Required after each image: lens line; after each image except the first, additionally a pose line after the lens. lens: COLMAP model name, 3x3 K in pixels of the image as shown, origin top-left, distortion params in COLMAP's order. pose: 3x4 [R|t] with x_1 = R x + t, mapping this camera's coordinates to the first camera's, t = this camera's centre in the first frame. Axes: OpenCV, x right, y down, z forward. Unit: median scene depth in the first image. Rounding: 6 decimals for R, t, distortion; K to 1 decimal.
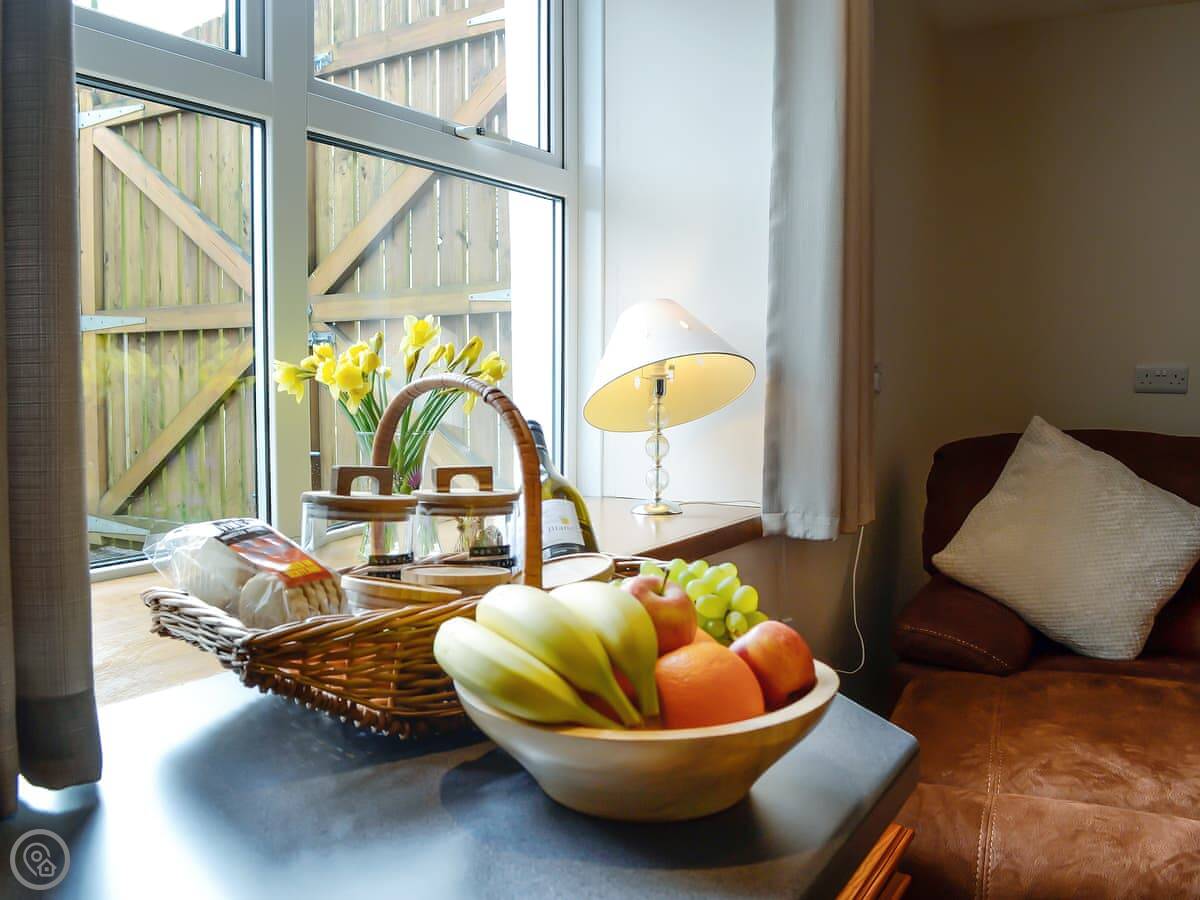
lens RADIAL K [[1093.3, 0, 600.0], [0, 1093.3, 450.0], [0, 0, 1]] dist [-0.091752, 0.010951]
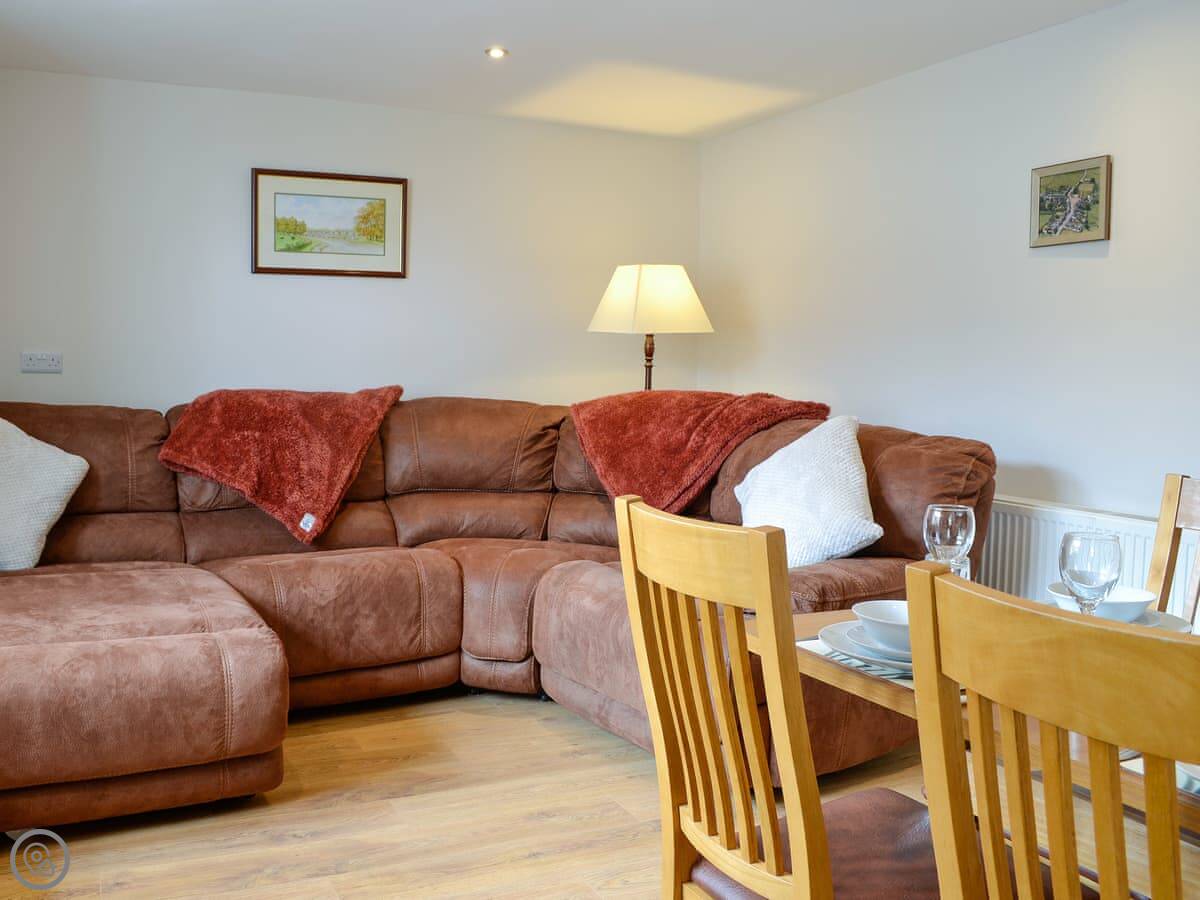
lens RADIAL K [[1093.3, 0, 600.0], [0, 1093.3, 450.0], [0, 0, 1]] dist [-0.091752, 0.010951]
pose [[0.573869, -0.053667, 0.817187, -0.234469], [0.032909, 0.998556, 0.042468, 0.013704], [-0.818286, 0.002522, 0.574806, -0.470829]]
